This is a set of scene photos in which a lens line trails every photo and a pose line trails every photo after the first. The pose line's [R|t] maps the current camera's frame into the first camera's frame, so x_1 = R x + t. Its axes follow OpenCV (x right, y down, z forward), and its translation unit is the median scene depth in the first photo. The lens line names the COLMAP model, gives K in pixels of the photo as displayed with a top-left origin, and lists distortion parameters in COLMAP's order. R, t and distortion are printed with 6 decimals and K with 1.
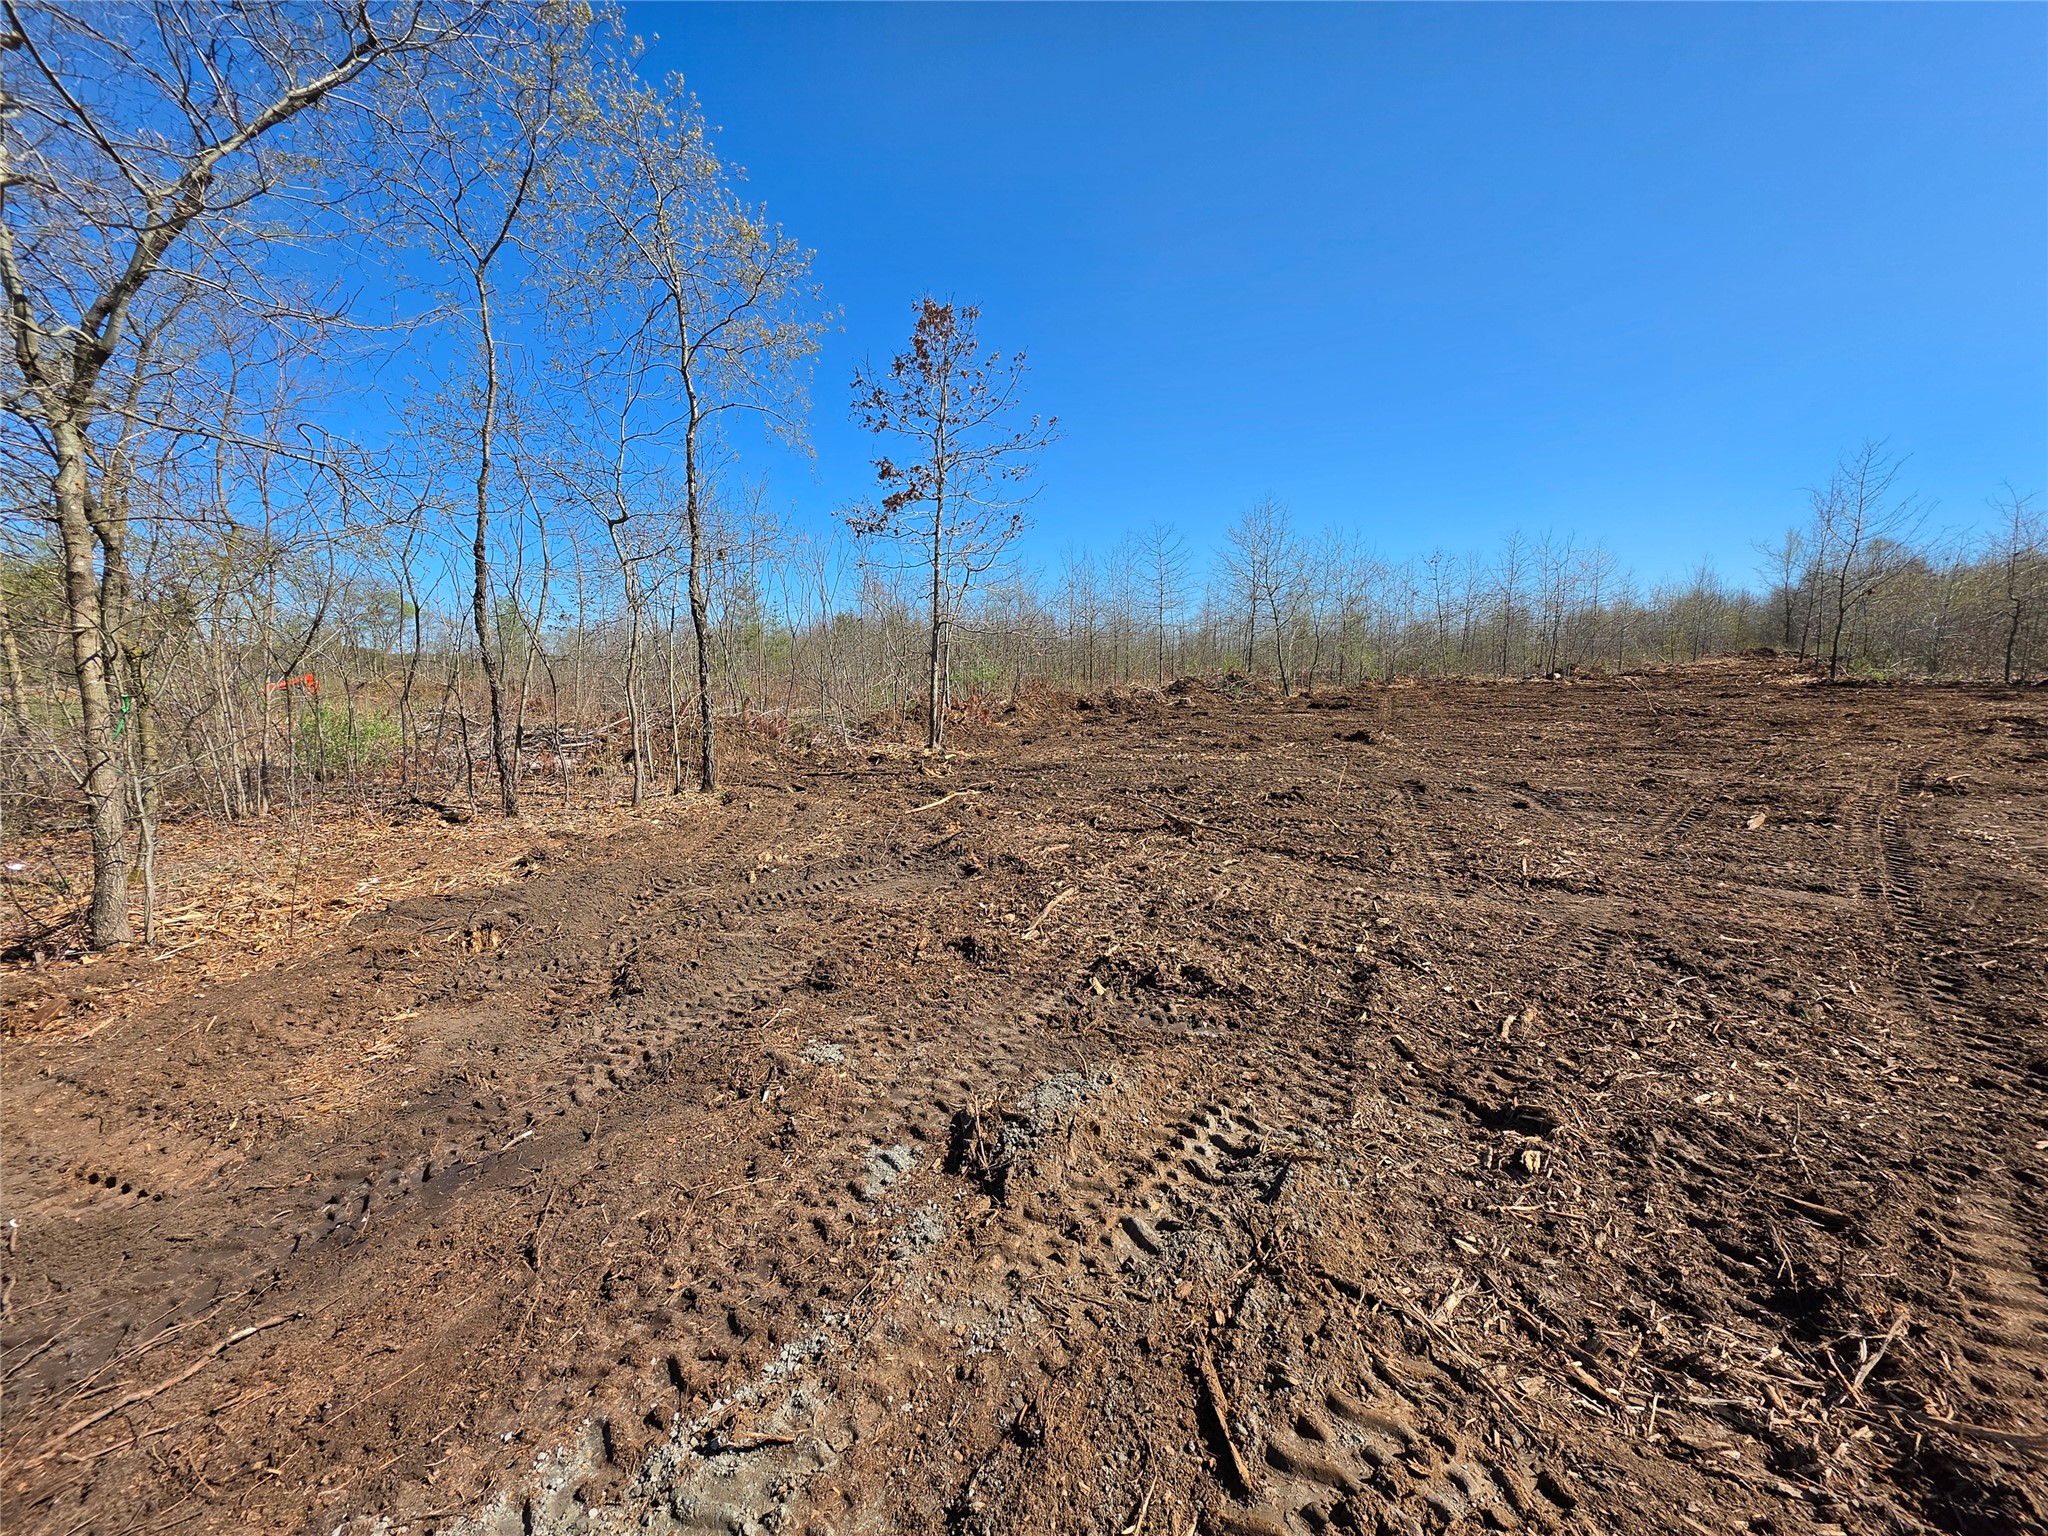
lens RADIAL K [[814.4, 0, 1018.0], [0, 814.4, 761.0], [0, 0, 1]] dist [-0.004550, 0.002473]
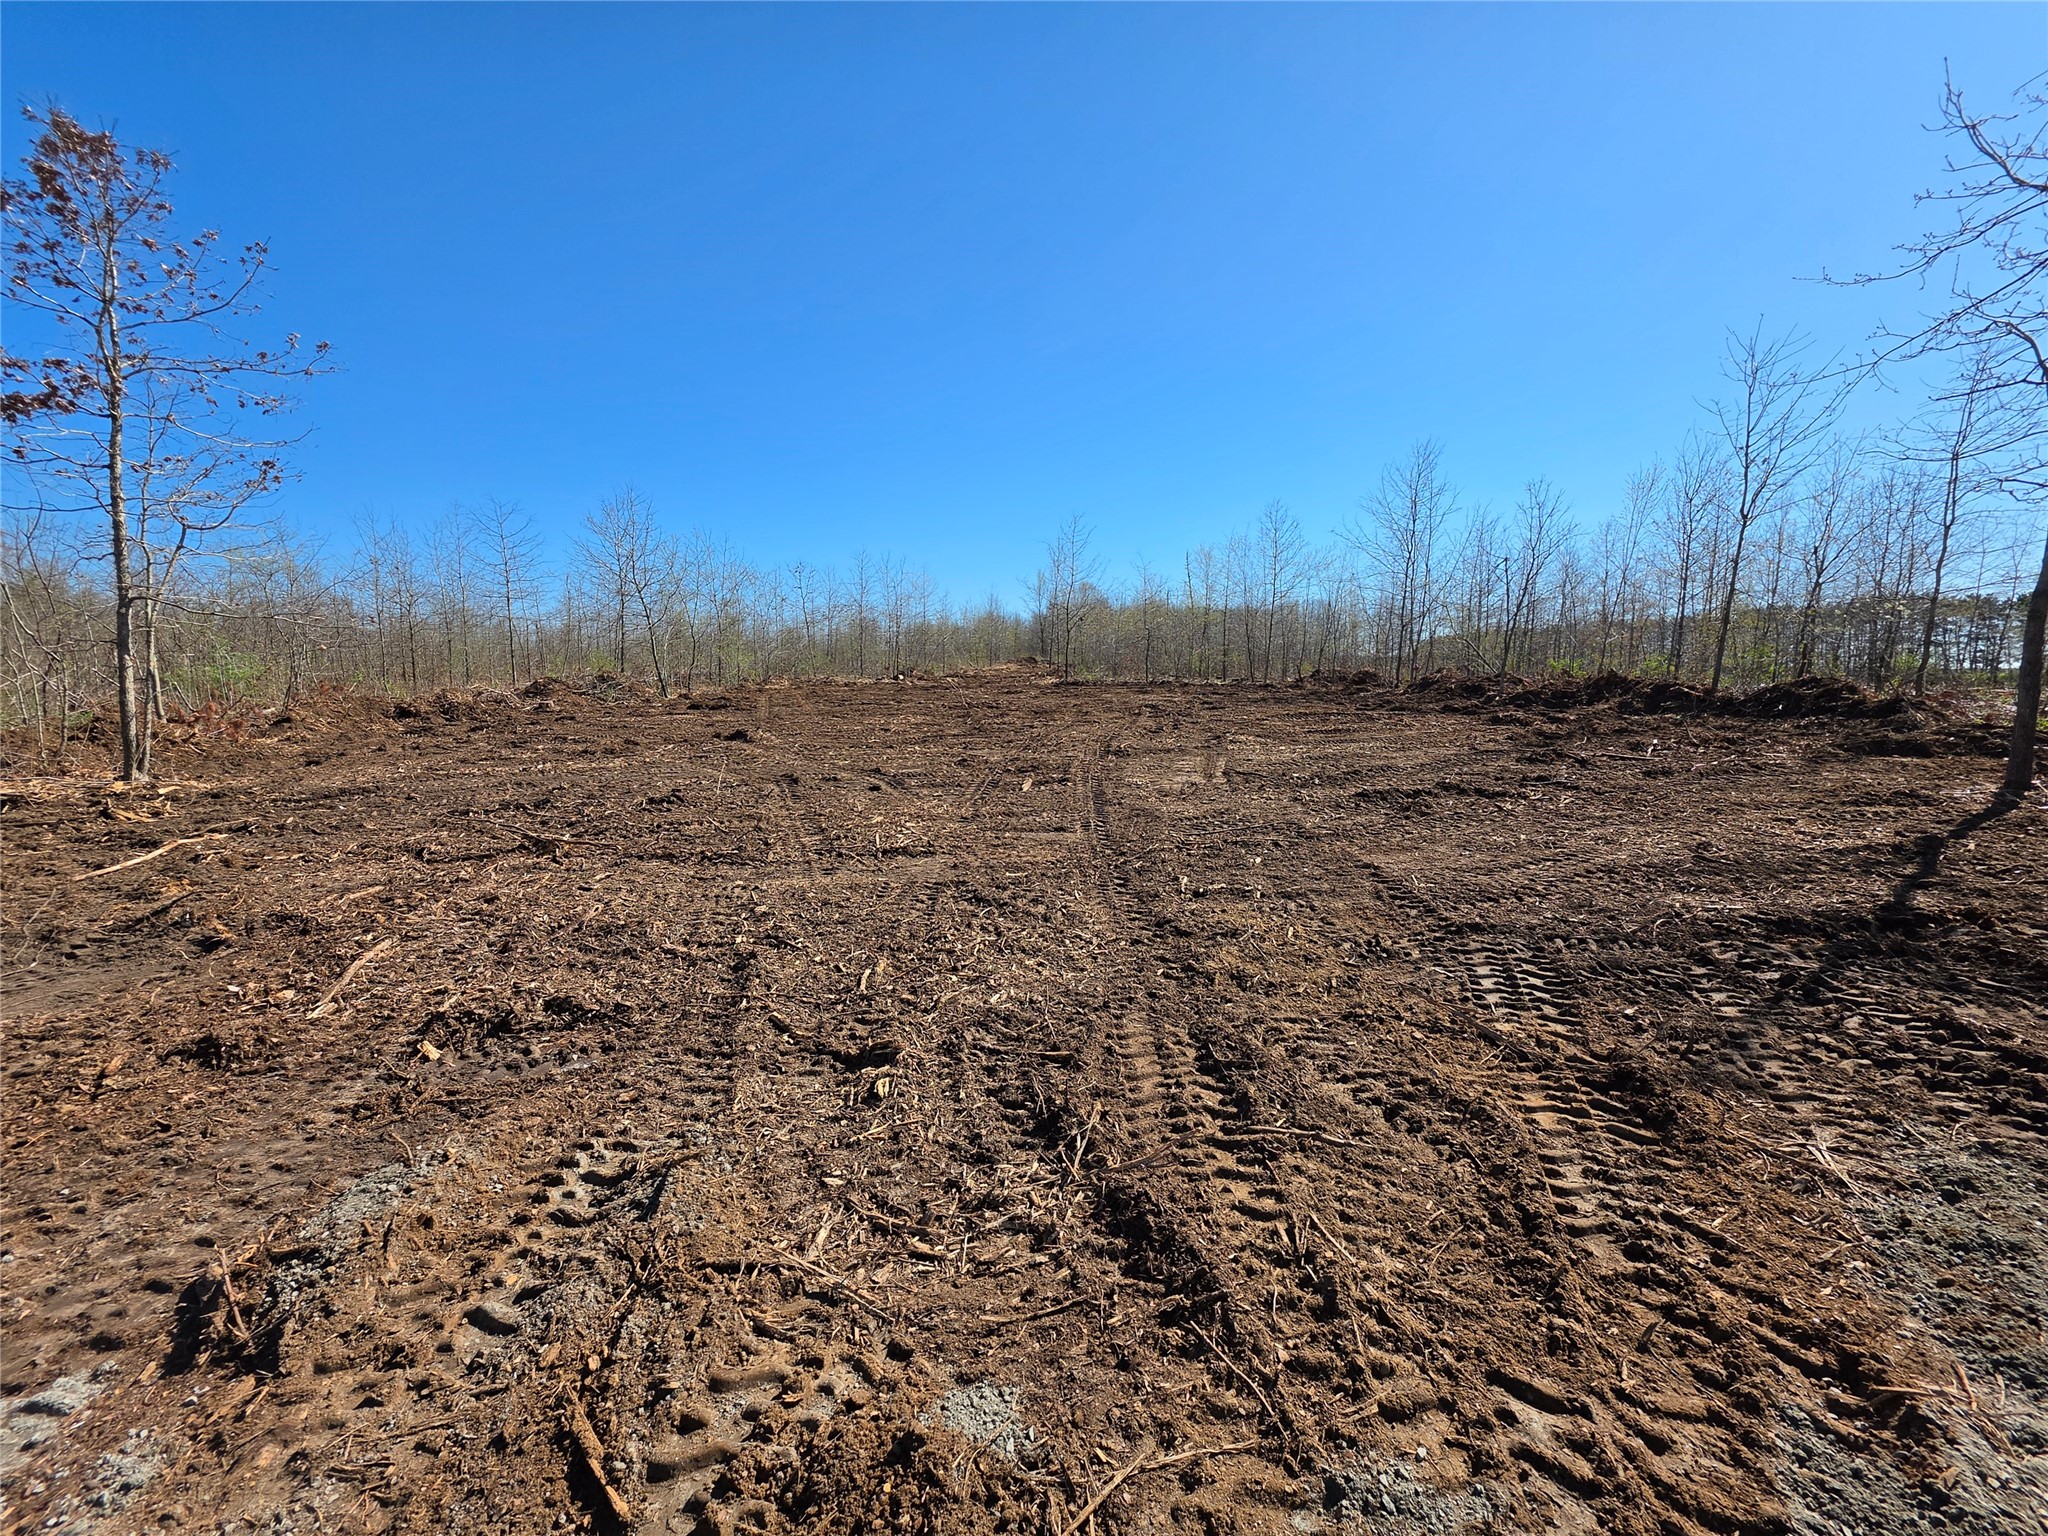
lens RADIAL K [[814.4, 0, 1016.2], [0, 814.4, 756.9], [0, 0, 1]] dist [-0.004550, 0.002473]
pose [[0.751718, -0.061663, 0.656596, 0.021889], [0.065721, 0.997667, 0.018453, 0.003570], [-0.656202, 0.029281, 0.754017, -0.019422]]
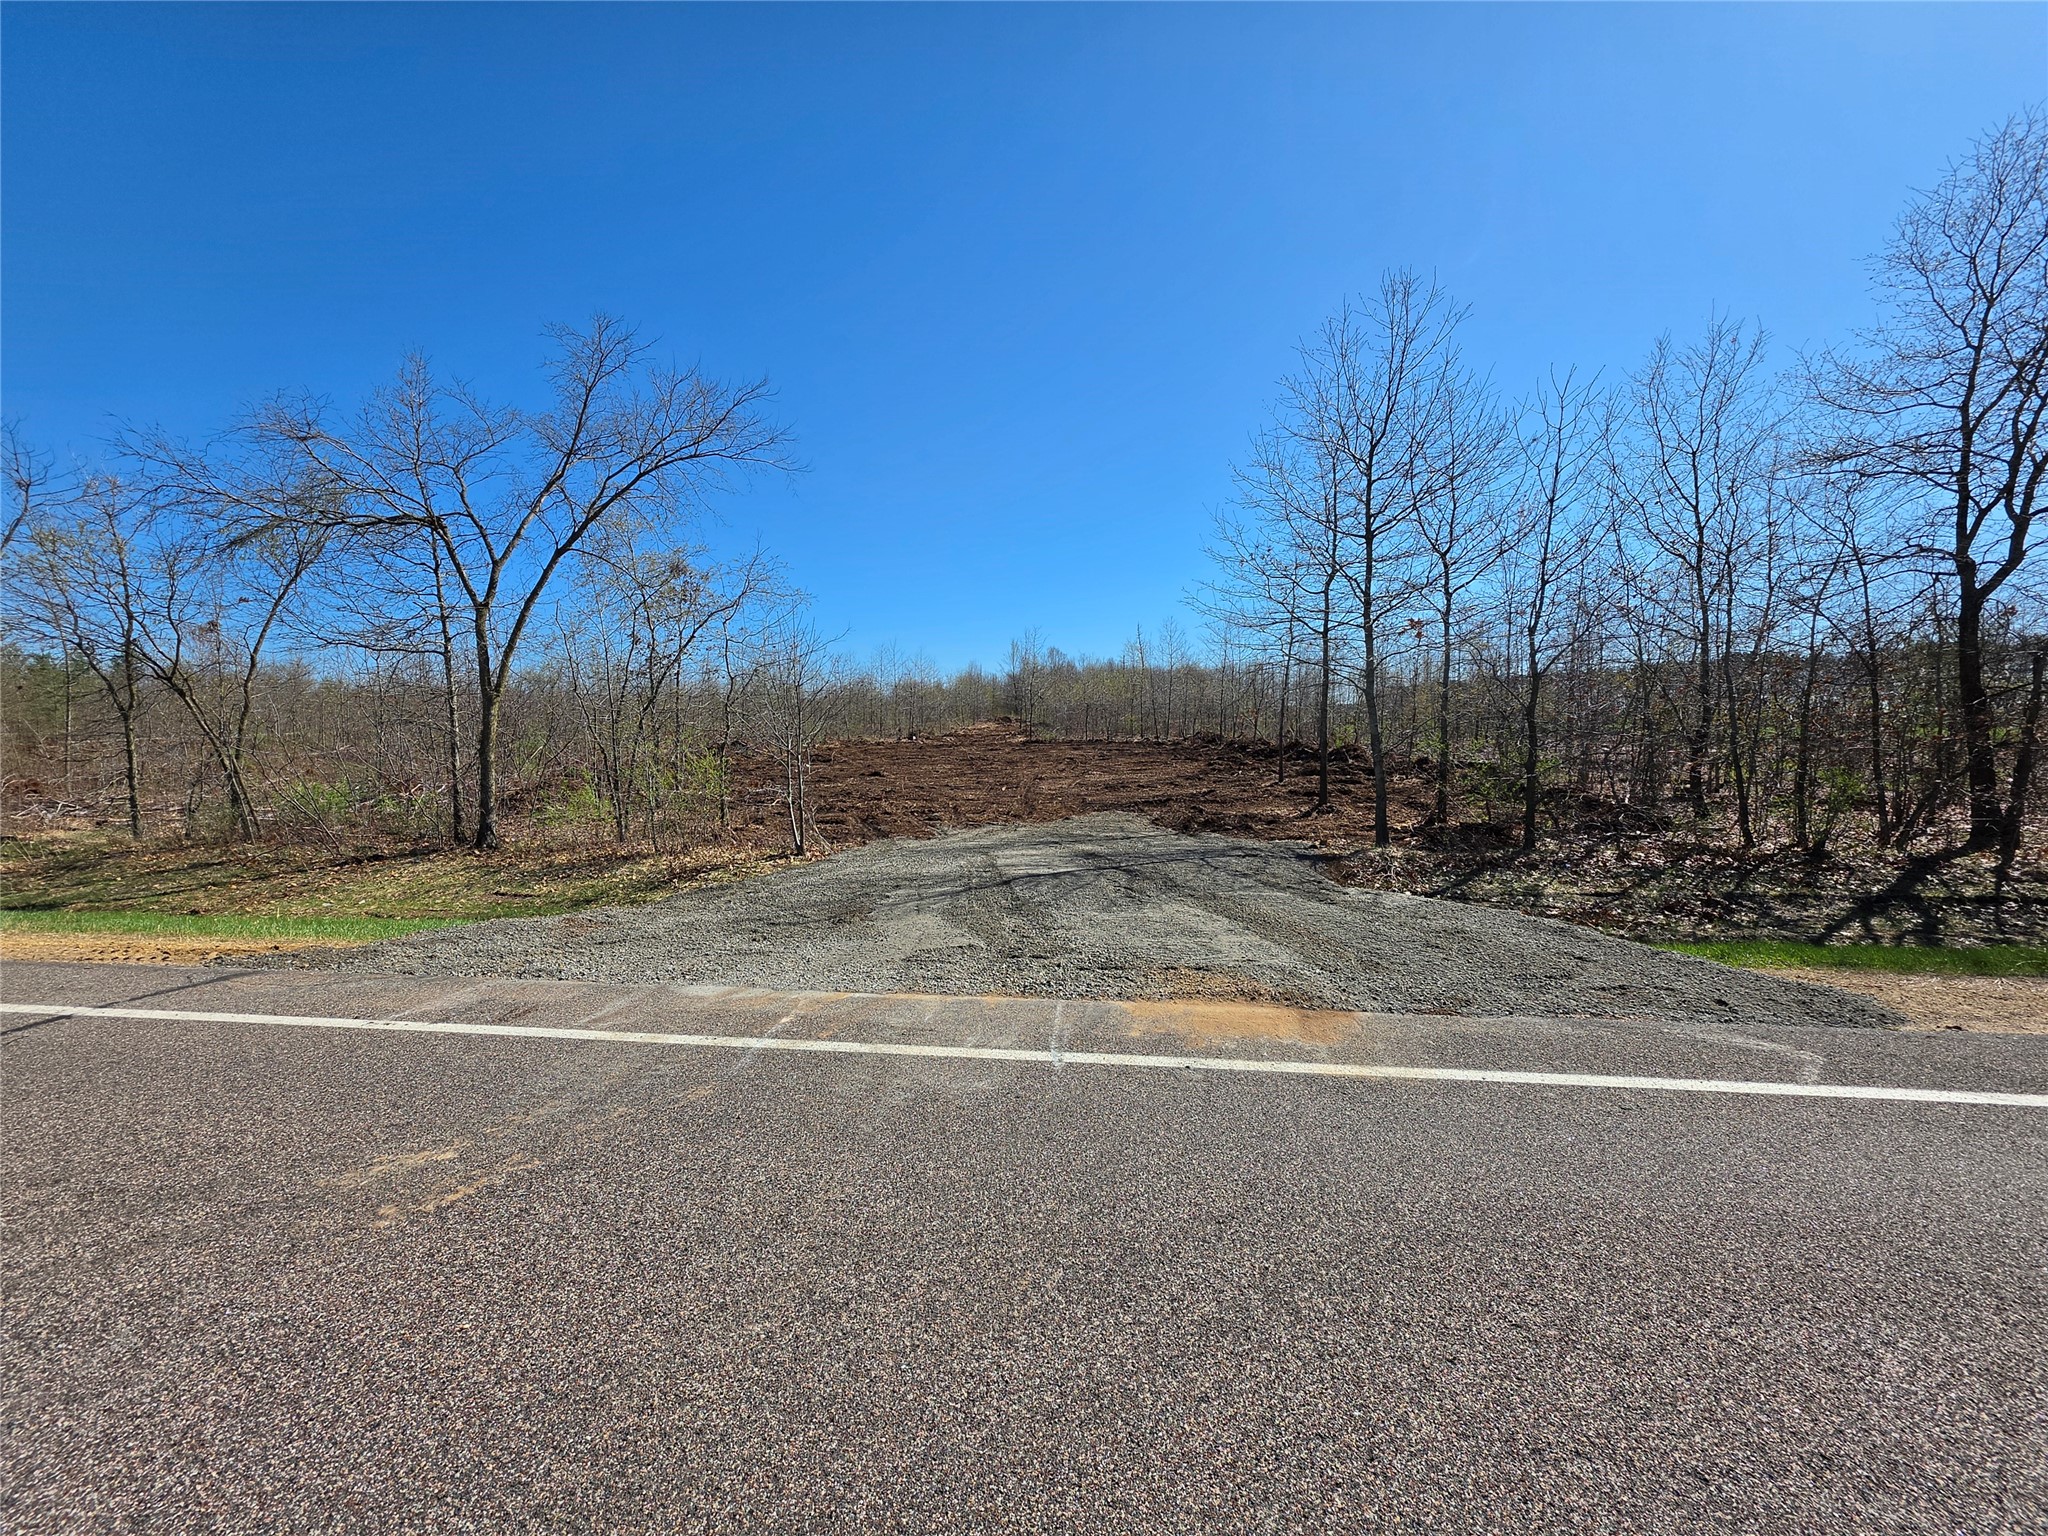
lens RADIAL K [[814.4, 0, 1023.9], [0, 814.4, 764.8], [0, 0, 1]] dist [-0.004550, 0.002473]
pose [[0.725108, -0.035546, 0.687717, -4.115026], [0.075264, 0.996775, -0.027836, 0.189968], [-0.684510, 0.071944, 0.725445, -4.587847]]
